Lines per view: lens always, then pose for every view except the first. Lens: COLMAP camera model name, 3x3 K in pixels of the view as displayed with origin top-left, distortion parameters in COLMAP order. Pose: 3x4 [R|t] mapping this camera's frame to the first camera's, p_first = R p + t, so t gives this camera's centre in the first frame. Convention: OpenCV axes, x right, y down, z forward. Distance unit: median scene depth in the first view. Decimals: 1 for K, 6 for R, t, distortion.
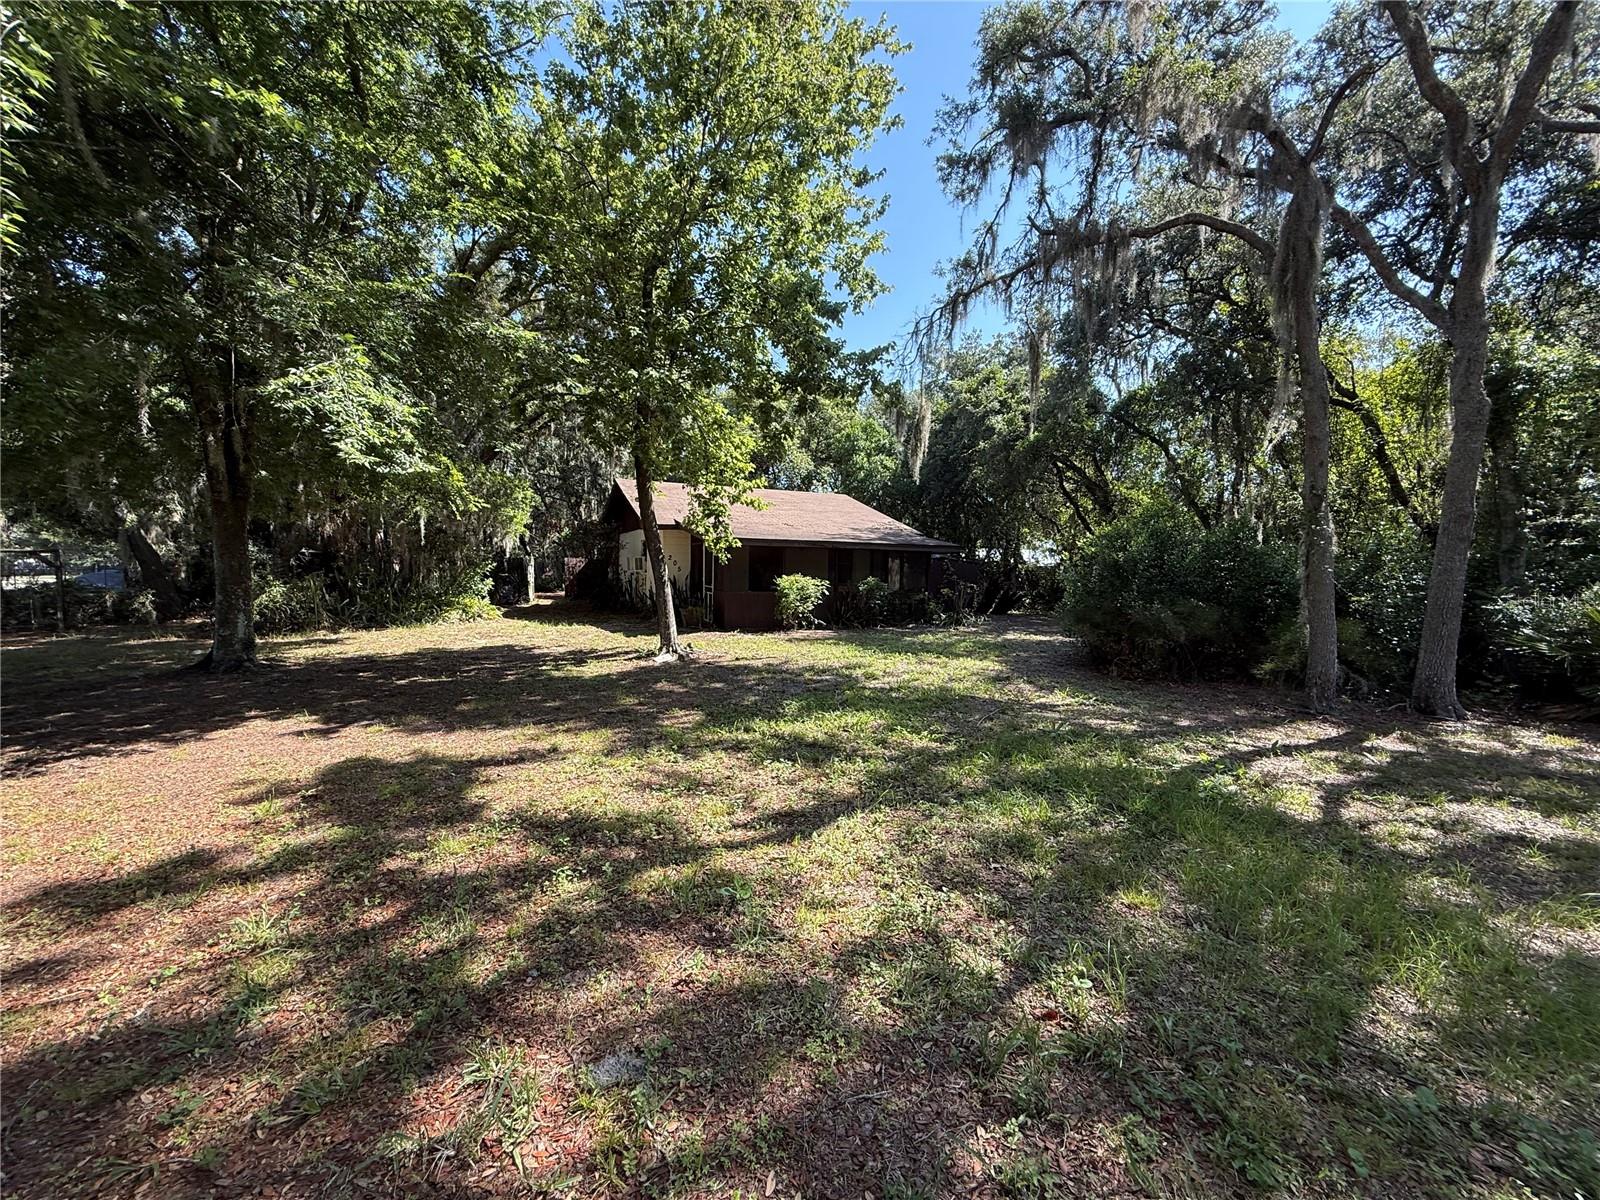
lens RADIAL K [[635.5, 0, 800.0], [0, 635.5, 601.1], [0, 0, 1]] dist [0.003786, -0.000226]
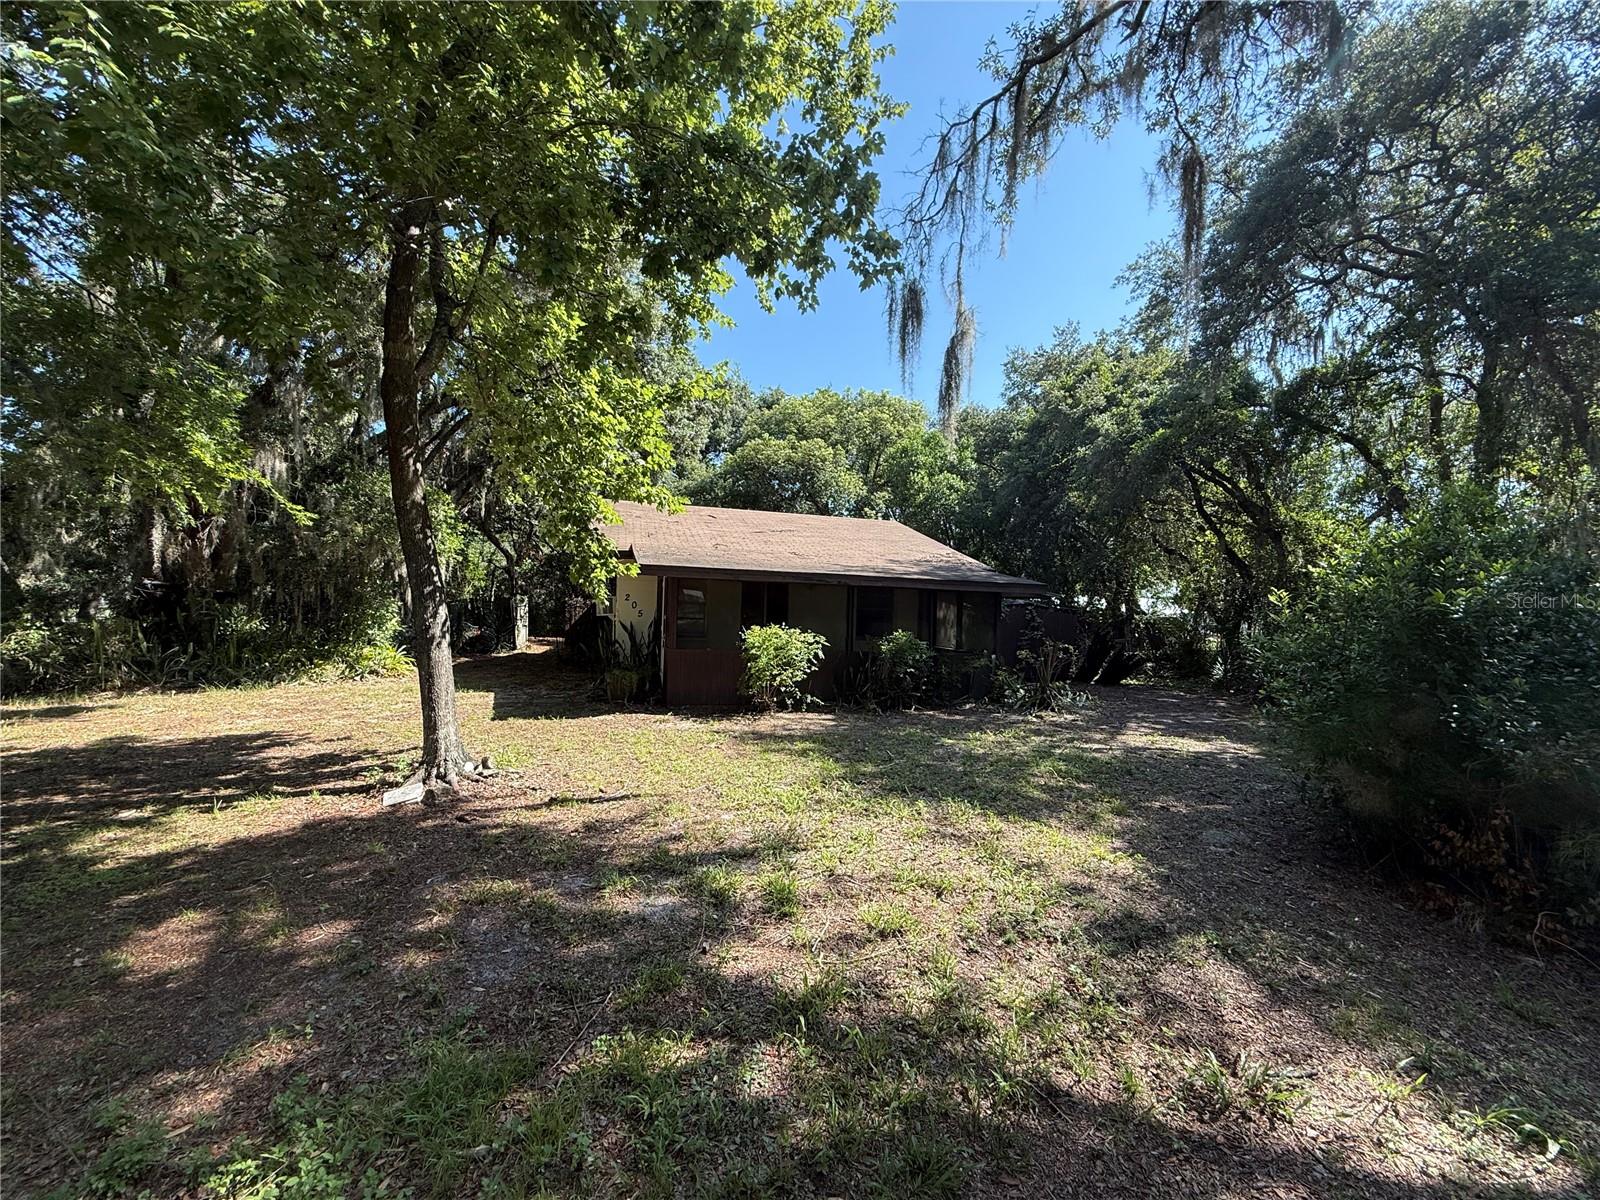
lens RADIAL K [[635.5, 0, 799.6], [0, 635.5, 600.4], [0, 0, 1]] dist [0.003786, -0.000226]
pose [[0.990003, 0.013317, -0.140414, 0.071142], [-0.023406, 0.997241, -0.070447, -0.014635], [0.139088, 0.073029, 0.987584, 0.246702]]
